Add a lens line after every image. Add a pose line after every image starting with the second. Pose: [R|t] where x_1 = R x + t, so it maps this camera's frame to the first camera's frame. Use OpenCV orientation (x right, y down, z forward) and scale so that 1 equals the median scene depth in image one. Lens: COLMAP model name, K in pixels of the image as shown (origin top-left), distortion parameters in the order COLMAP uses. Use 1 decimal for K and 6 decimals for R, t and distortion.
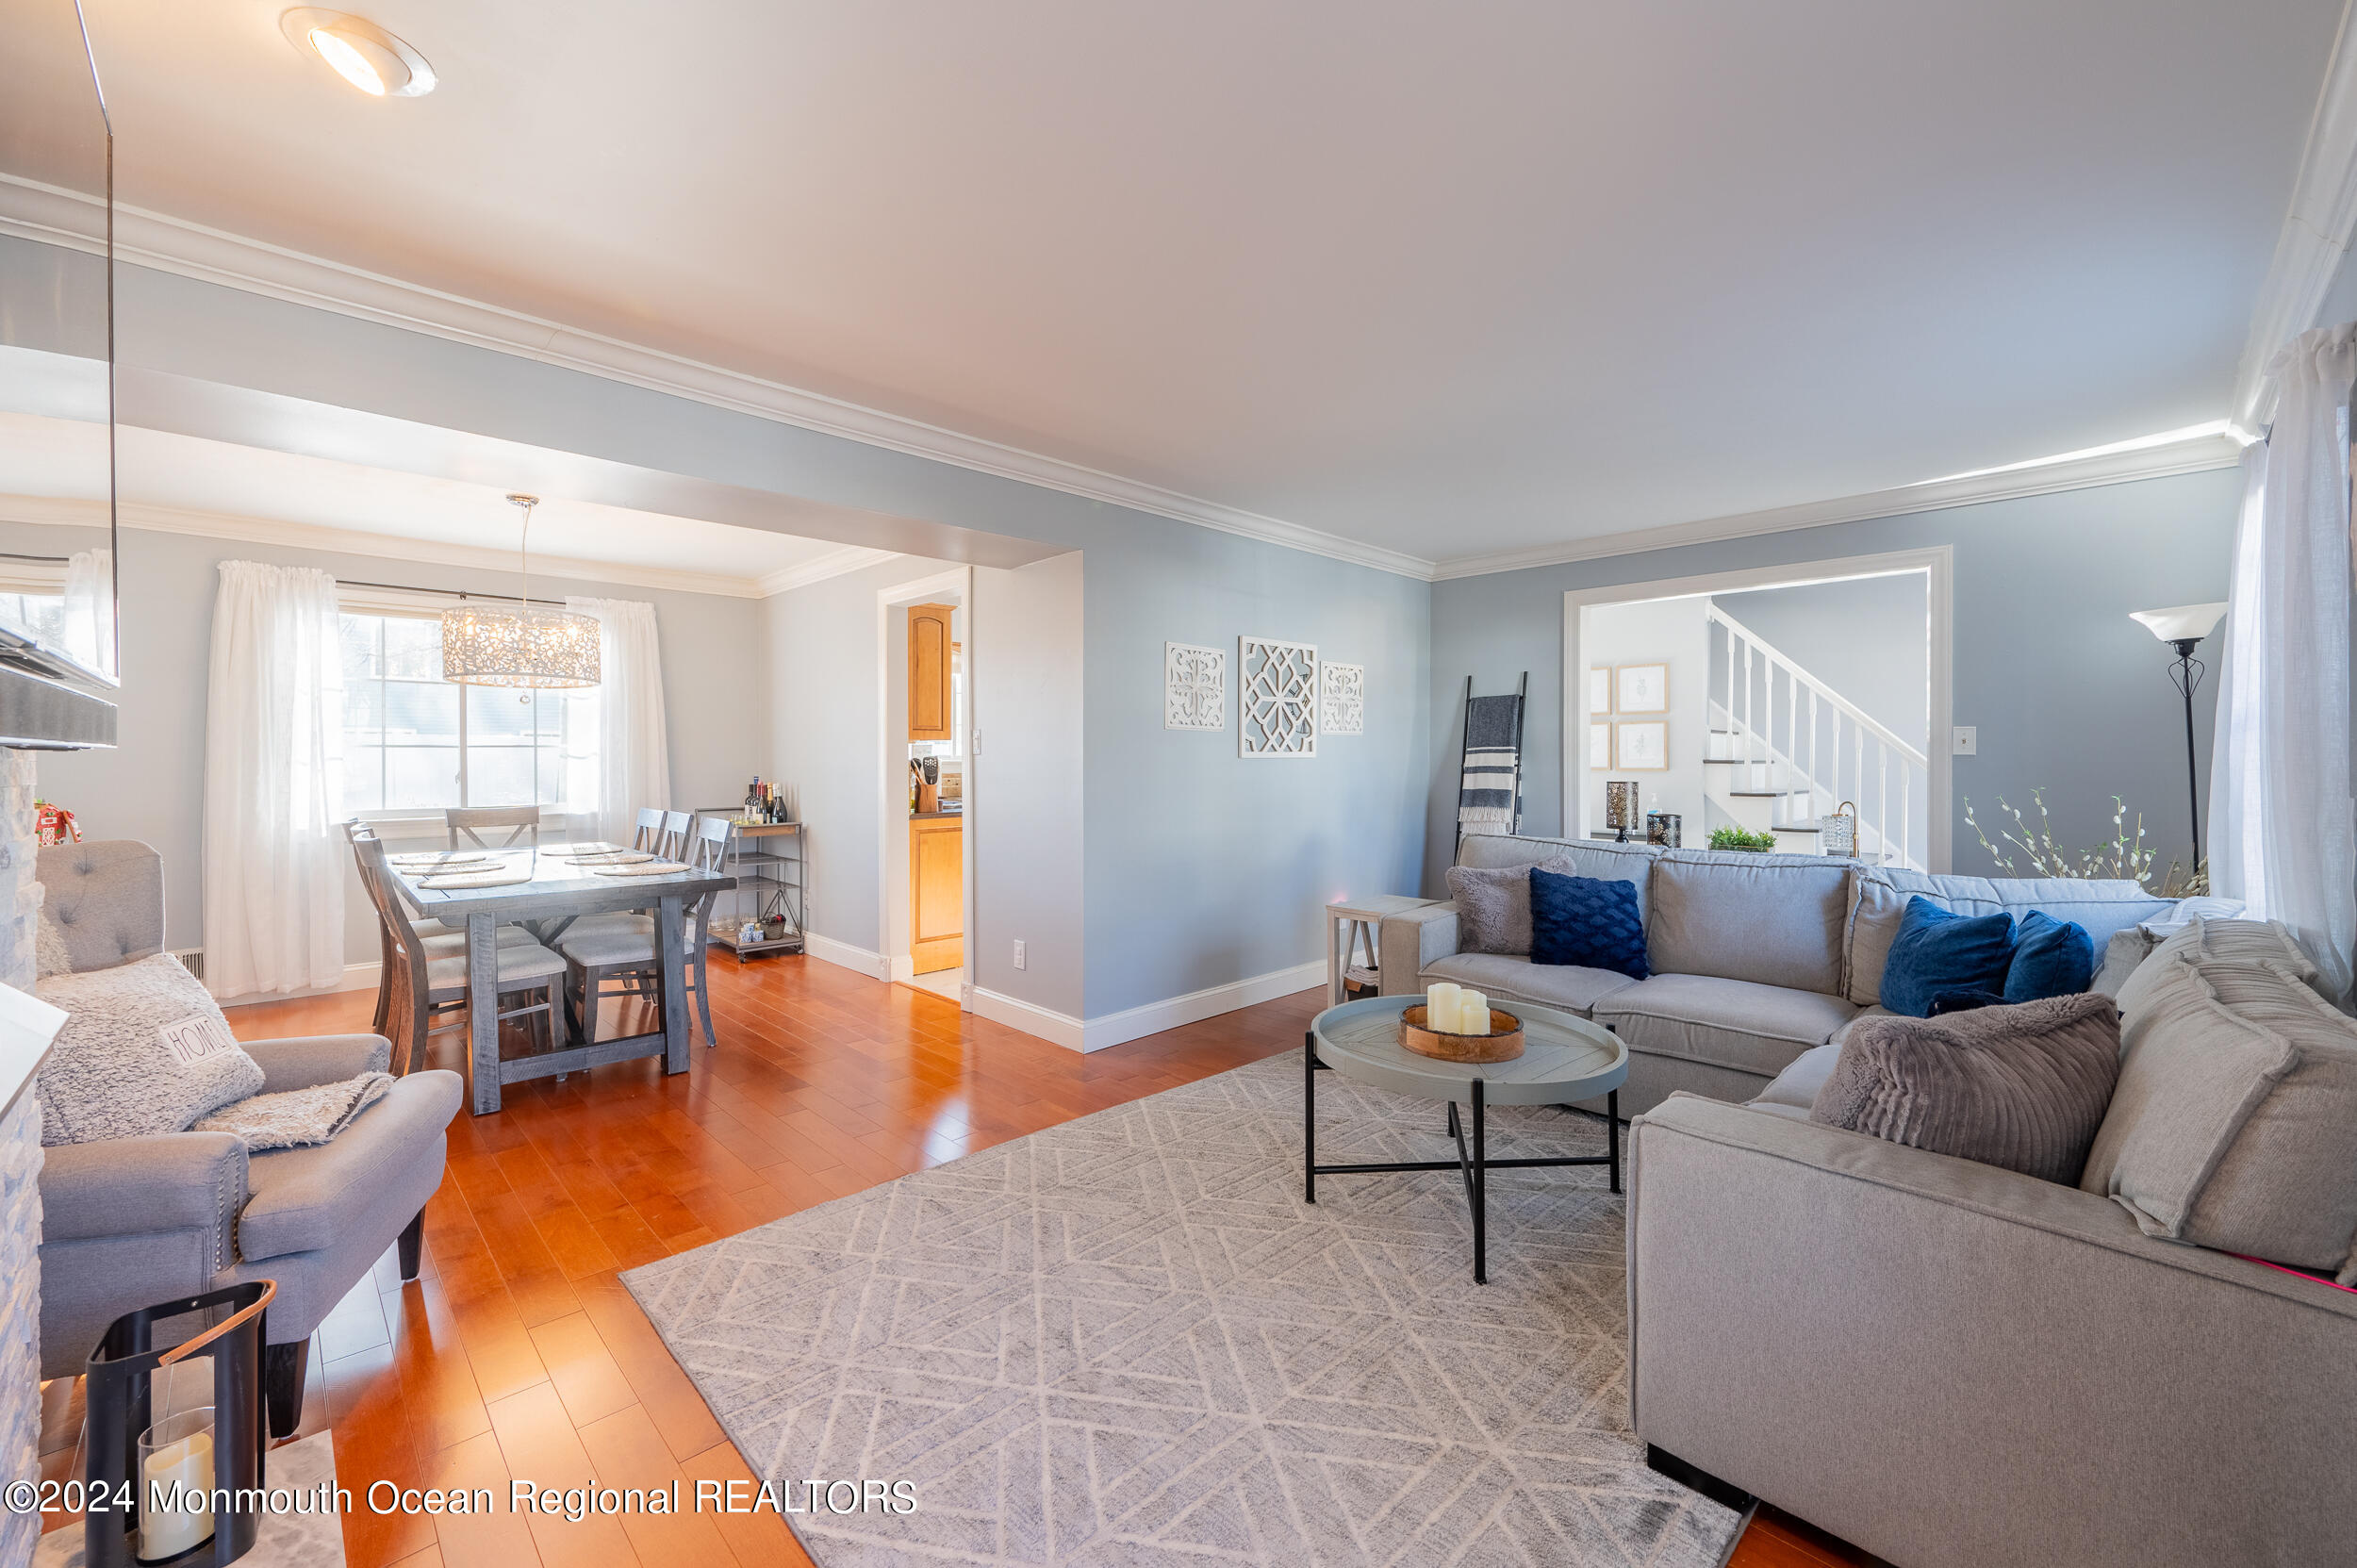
lens RADIAL K [[936.6, 0, 1175.9], [0, 936.6, 758.5], [0, 0, 1]] dist [-0.000806, 0.000676]
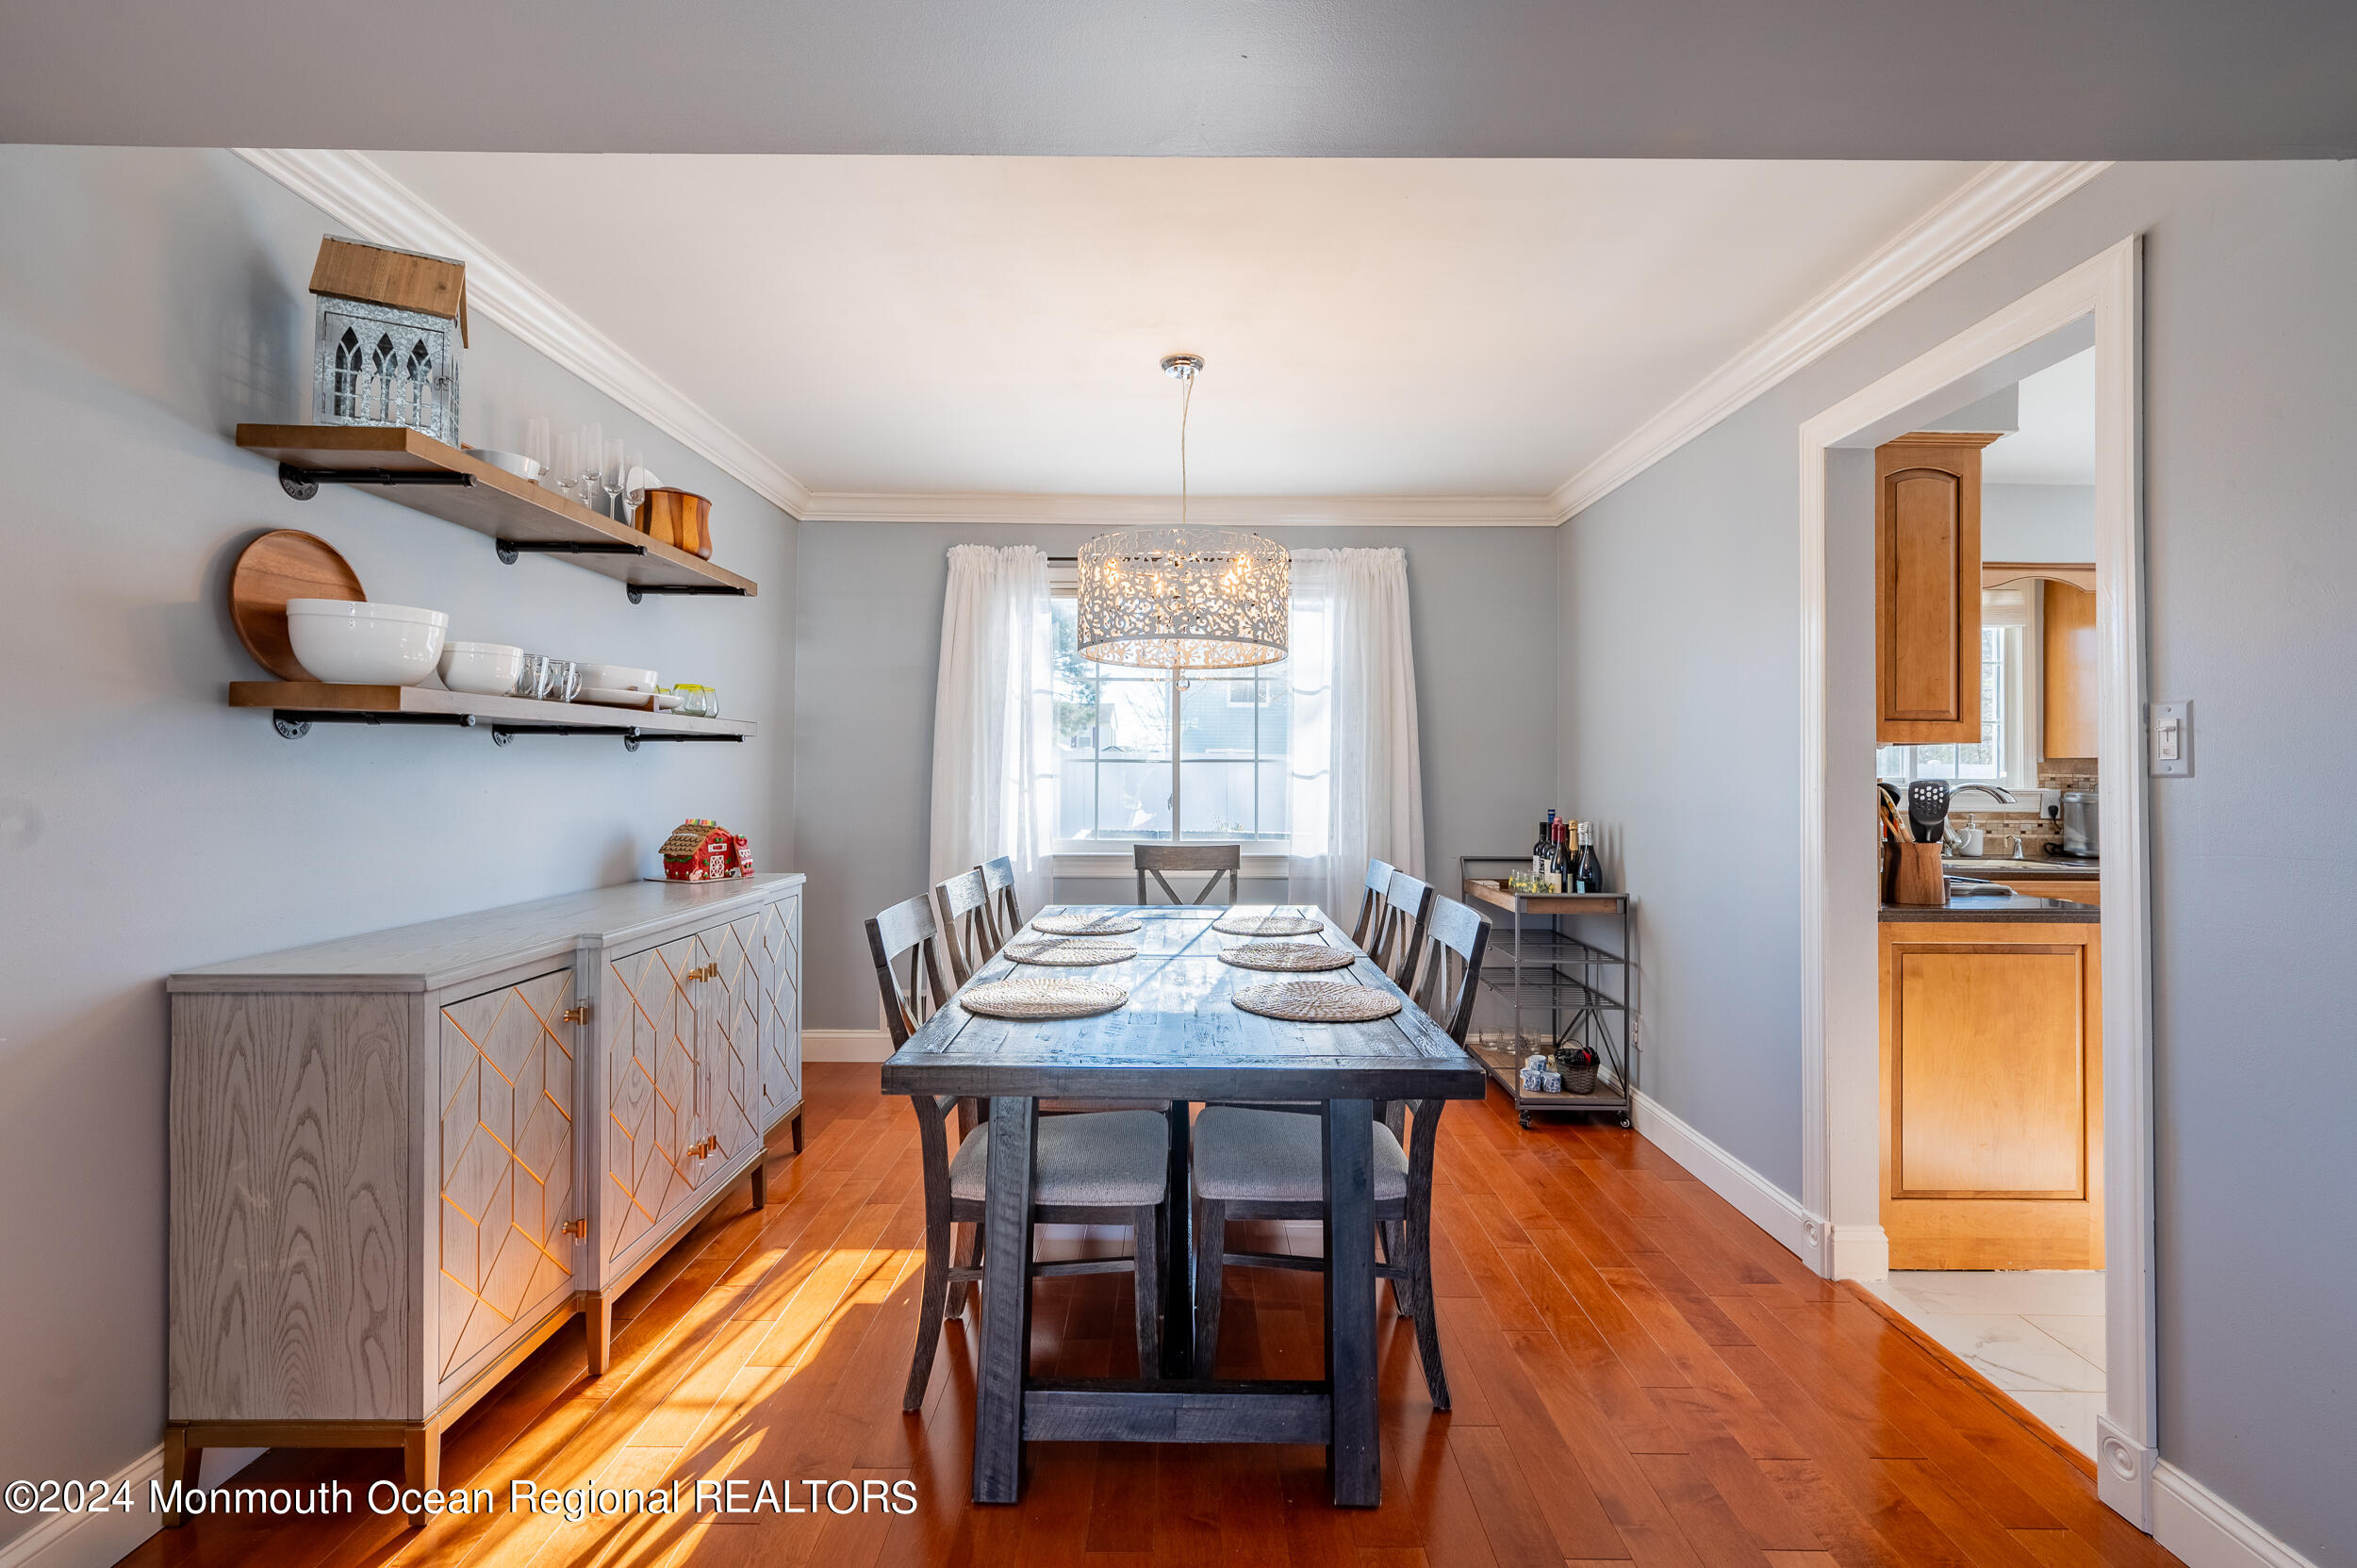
lens RADIAL K [[1030.5, 0, 1165.1], [0, 1030.5, 761.2], [0, 0, 1]] dist [0.003718, -0.000220]
pose [[0.703457, -0.003506, -0.710729, -0.170458], [-0.008871, 0.999867, -0.013712, -0.001082], [0.710682, 0.015951, 0.703333, 0.401937]]
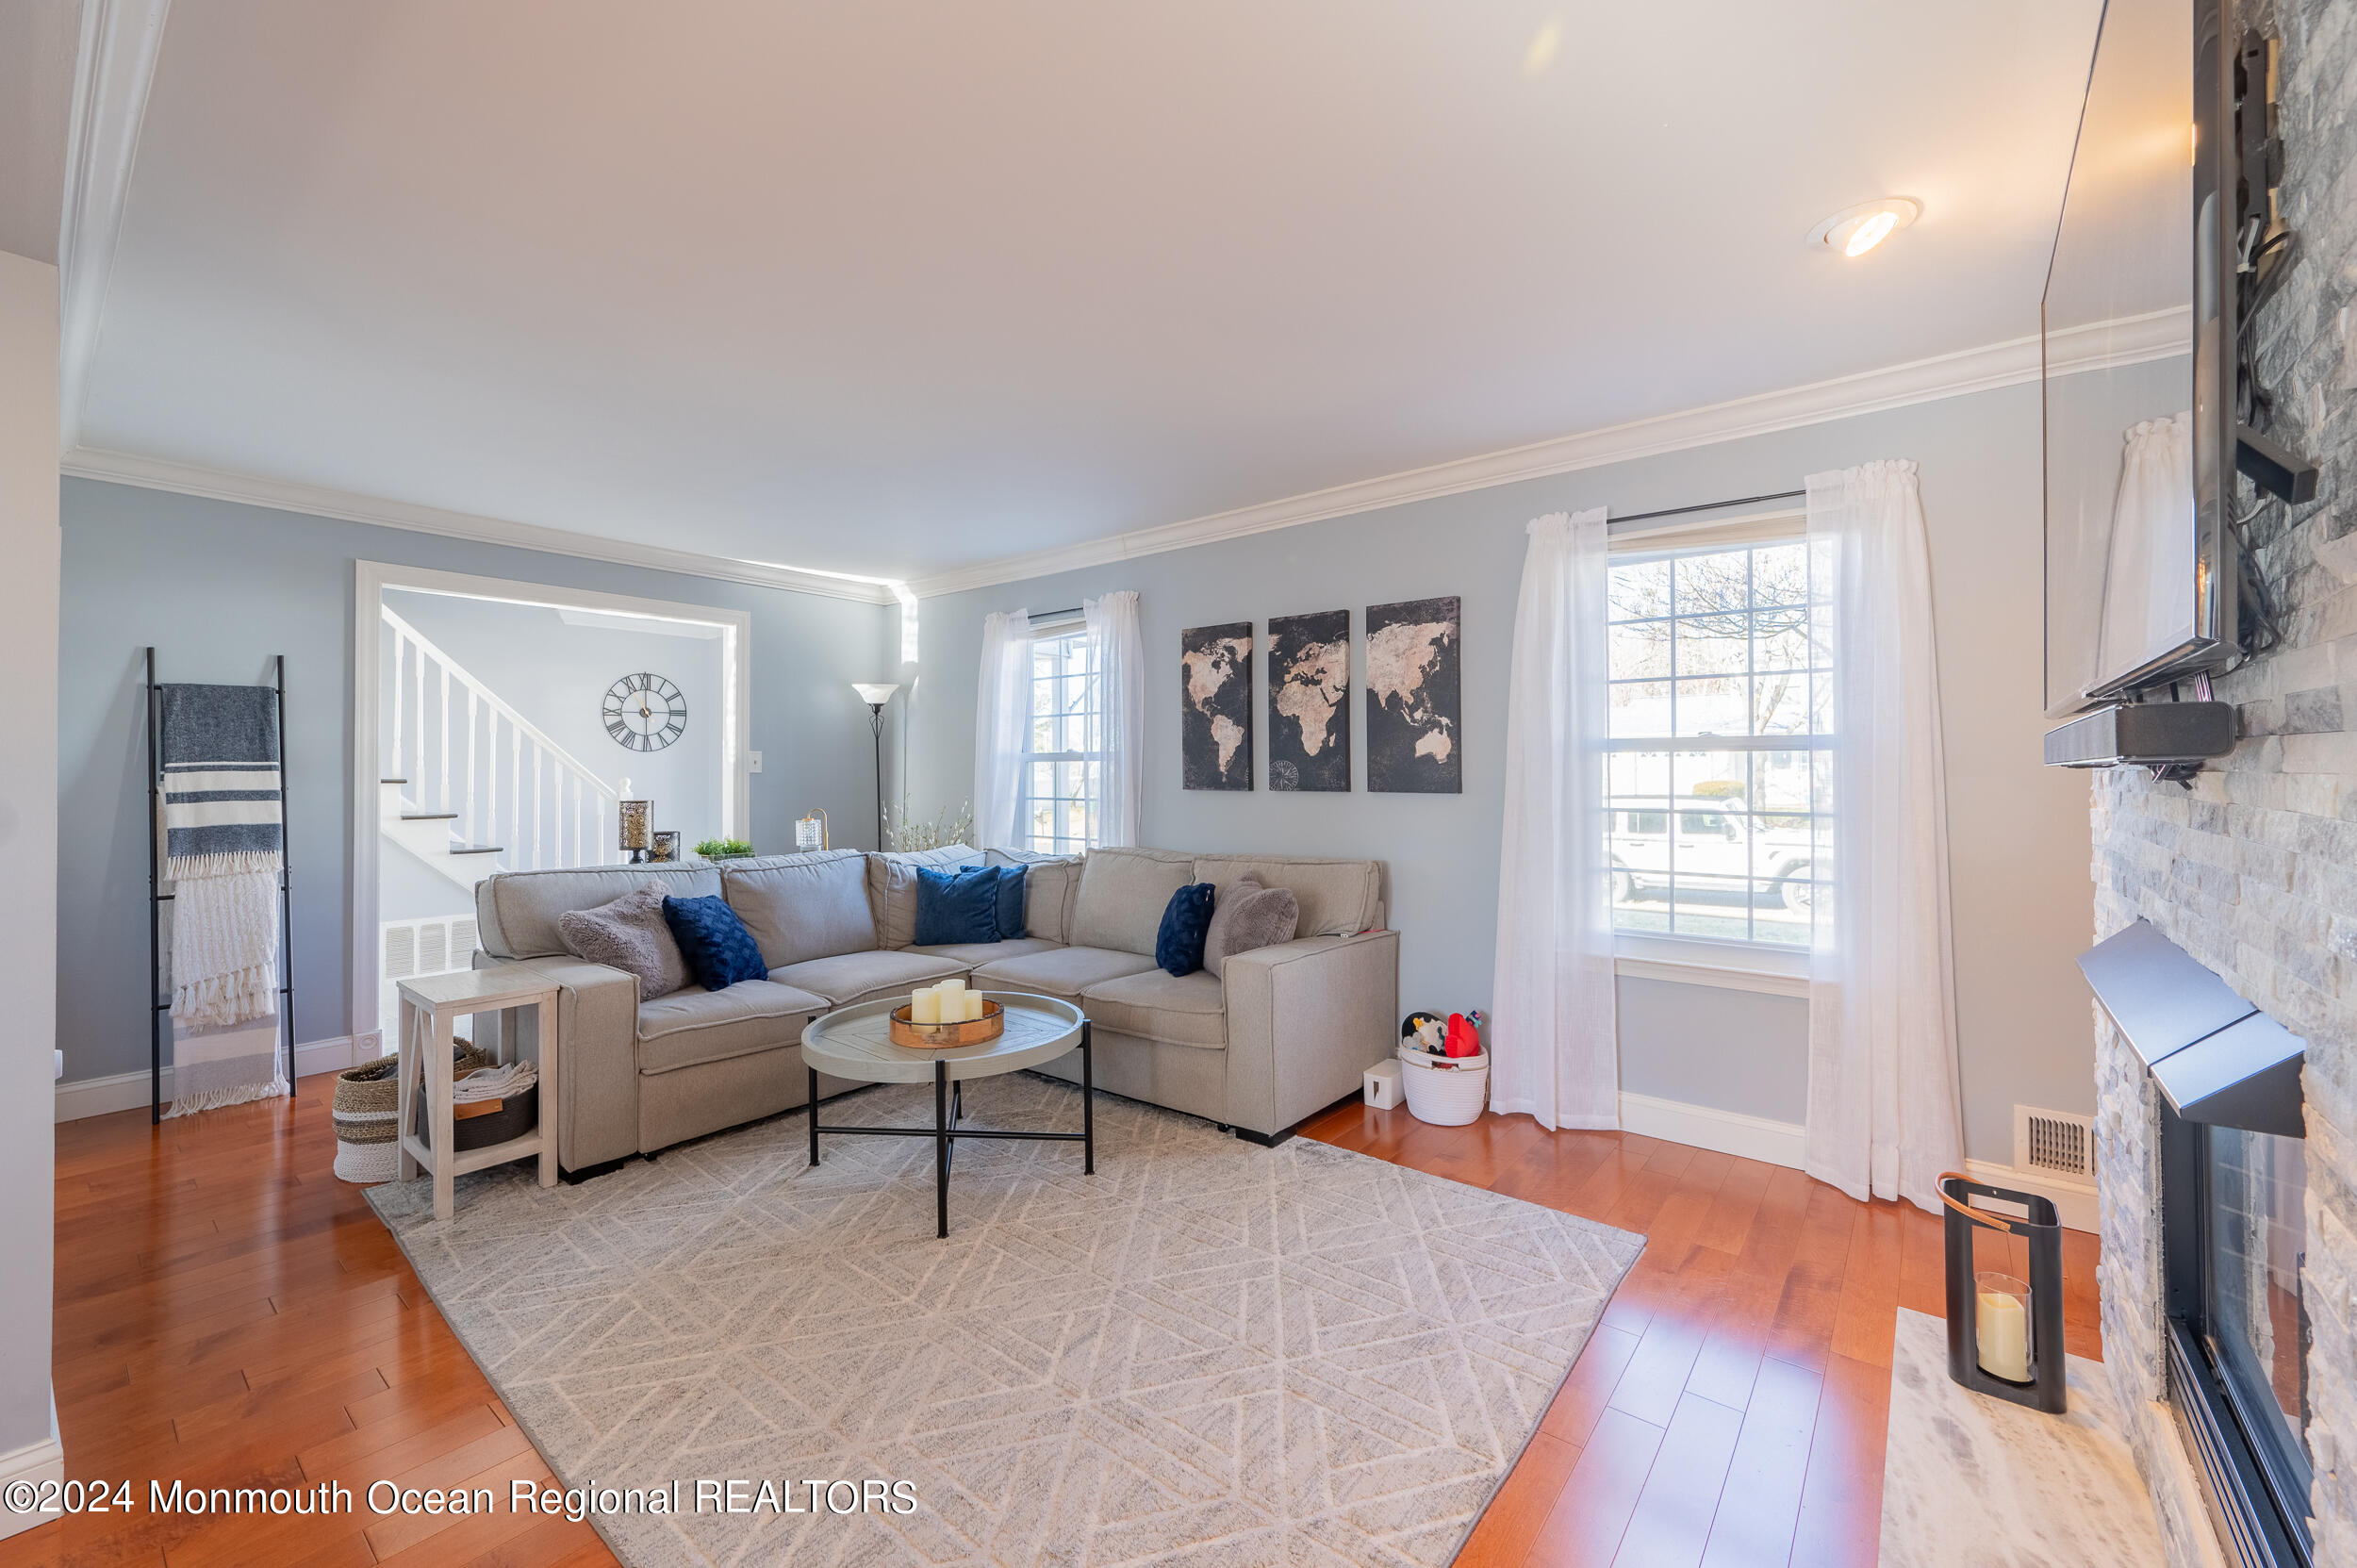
lens RADIAL K [[936.6, 0, 1177.2], [0, 936.6, 762.4], [0, 0, 1]] dist [-0.000806, 0.000676]
pose [[-0.110184, 0.011549, 0.993844, -0.396786], [0.006297, 0.999921, -0.010921, -0.000281], [-0.993891, 0.005055, -0.110248, 0.406823]]
